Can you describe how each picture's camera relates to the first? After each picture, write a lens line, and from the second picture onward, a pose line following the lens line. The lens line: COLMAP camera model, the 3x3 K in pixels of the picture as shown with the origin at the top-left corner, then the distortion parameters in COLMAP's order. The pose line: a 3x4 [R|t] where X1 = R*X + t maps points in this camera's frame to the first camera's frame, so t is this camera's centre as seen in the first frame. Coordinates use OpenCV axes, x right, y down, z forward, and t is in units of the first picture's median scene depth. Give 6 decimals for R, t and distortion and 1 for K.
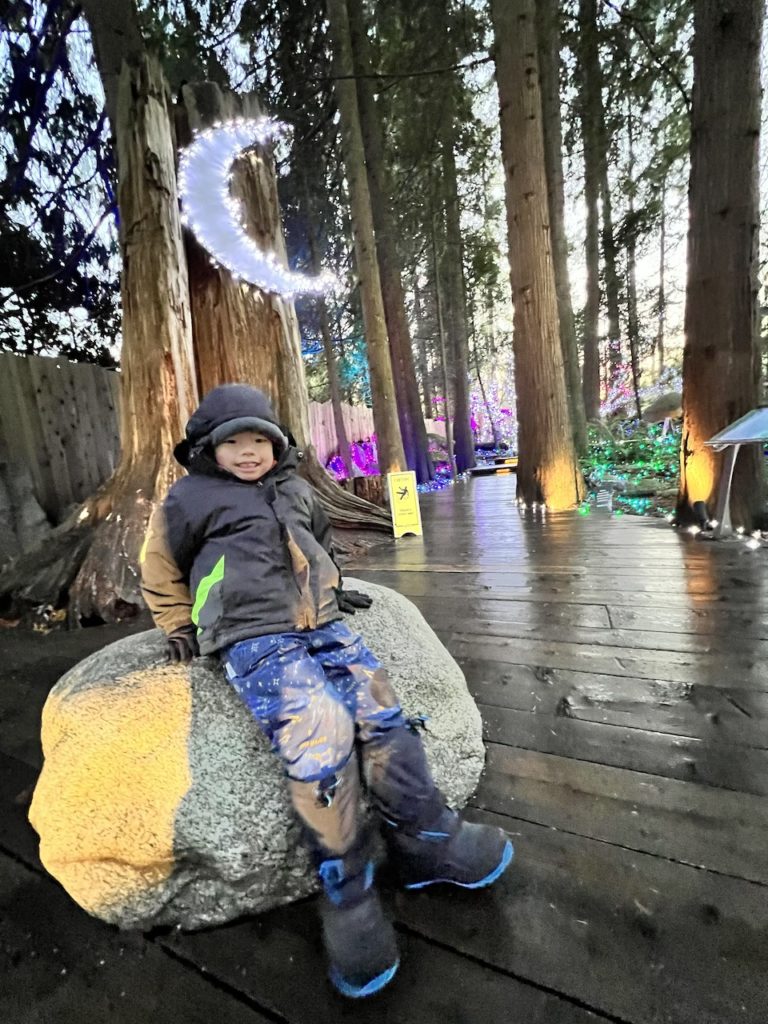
lens RADIAL K [[409.7, 0, 387.0], [0, 409.7, 512.5], [0, 0, 1]] dist [-0.001922, -0.000123]
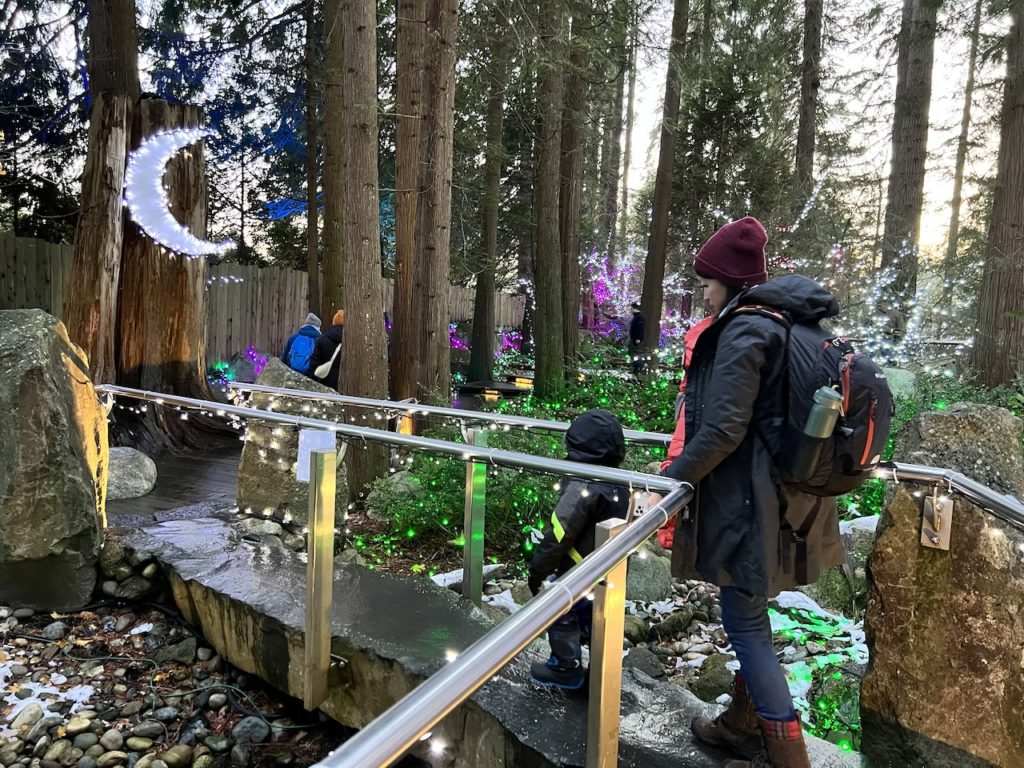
lens RADIAL K [[782.9, 0, 510.7], [0, 782.9, 384.0], [0, 0, 1]] dist [0.014236, 0.004380]
pose [[0.989496, 0.143815, -0.014670, 0.947264], [-0.144270, 0.988842, -0.037117, -0.176840], [0.009169, 0.038844, 0.999203, -1.673709]]
